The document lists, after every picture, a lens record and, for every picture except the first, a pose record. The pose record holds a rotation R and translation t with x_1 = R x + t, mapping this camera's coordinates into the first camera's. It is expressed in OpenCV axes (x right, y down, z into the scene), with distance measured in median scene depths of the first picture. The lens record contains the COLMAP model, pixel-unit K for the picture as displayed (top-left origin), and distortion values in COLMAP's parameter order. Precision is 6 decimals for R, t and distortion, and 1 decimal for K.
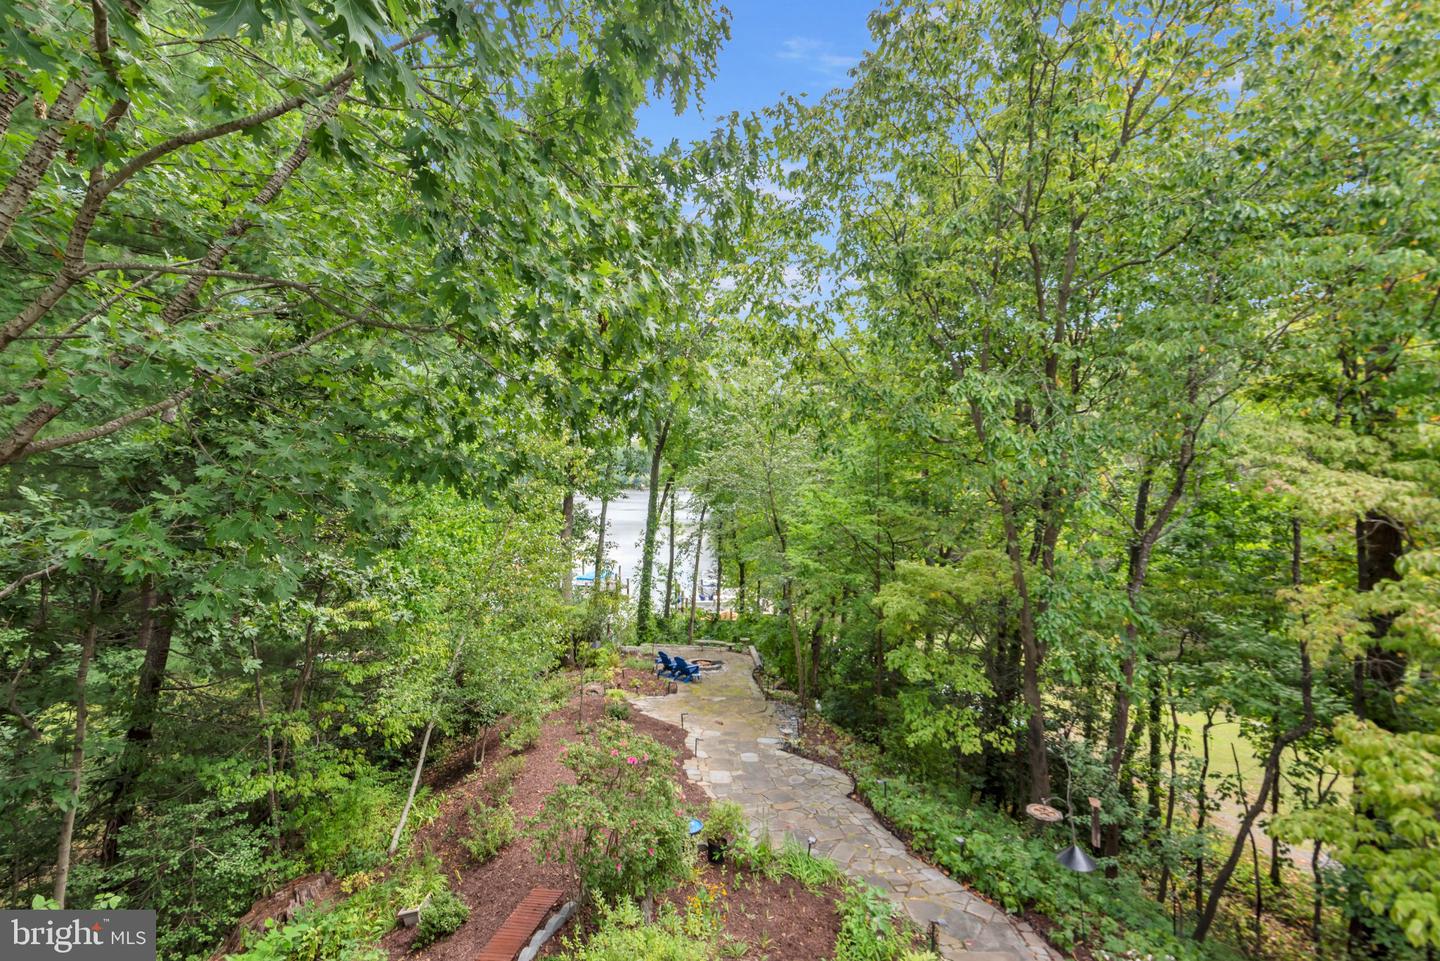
lens RADIAL K [[633.1, 0, 719.6], [0, 633.1, 456.3], [0, 0, 1]] dist [0.022641, -0.013413]
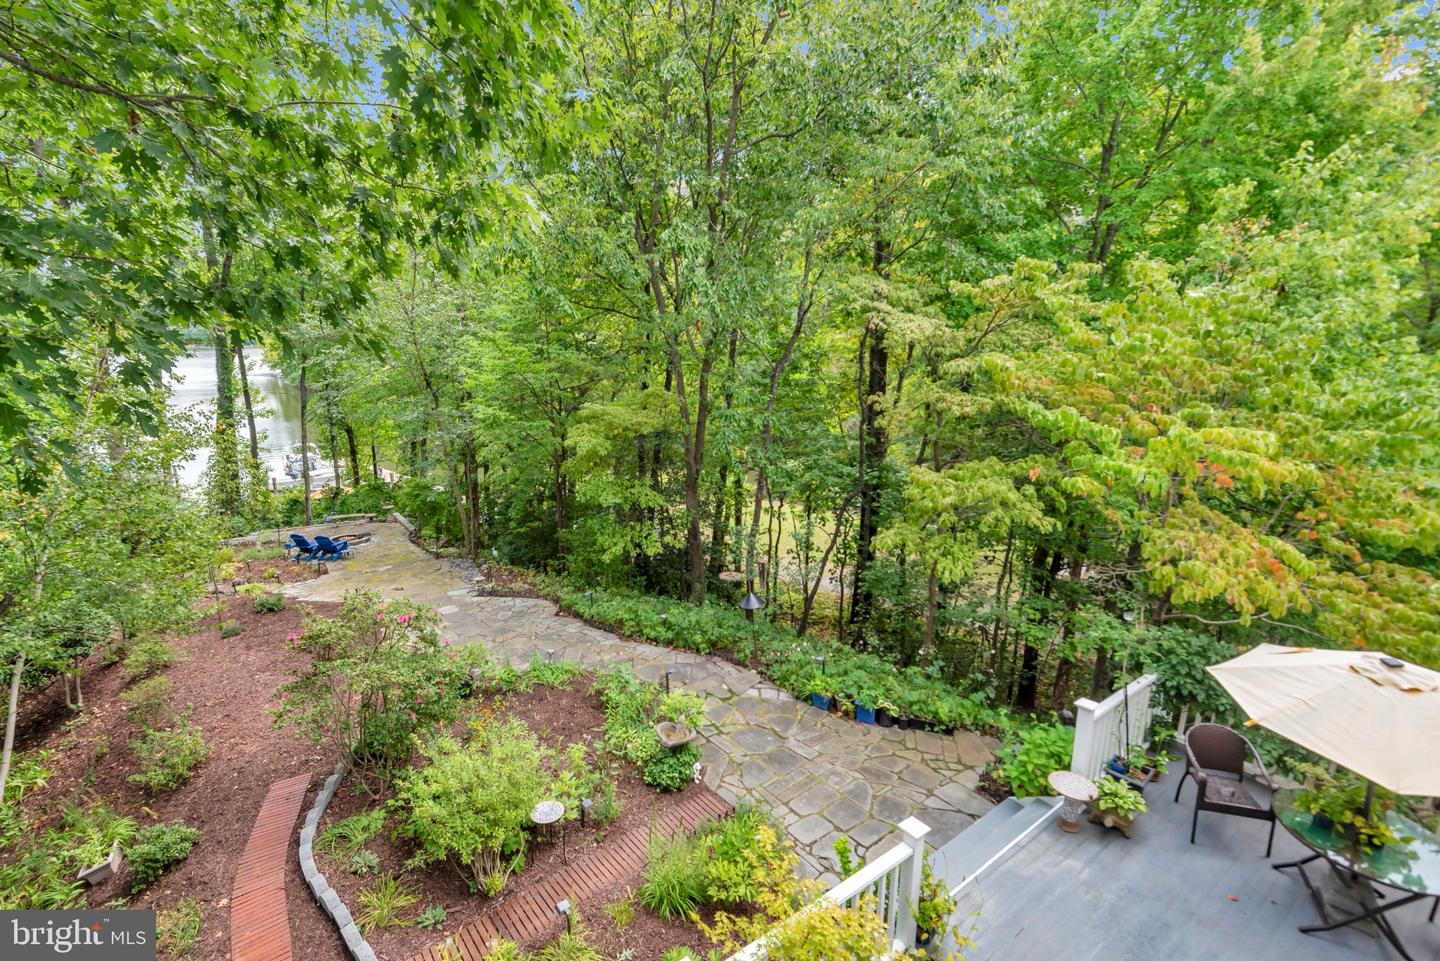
lens RADIAL K [[633.1, 0, 719.6], [0, 633.1, 456.3], [0, 0, 1]] dist [0.022641, -0.013413]
pose [[0.824033, -0.124025, 0.552800, -0.137256], [-0.005614, 0.973908, 0.226872, 0.008713], [-0.566515, -0.190053, 0.801836, -0.000517]]
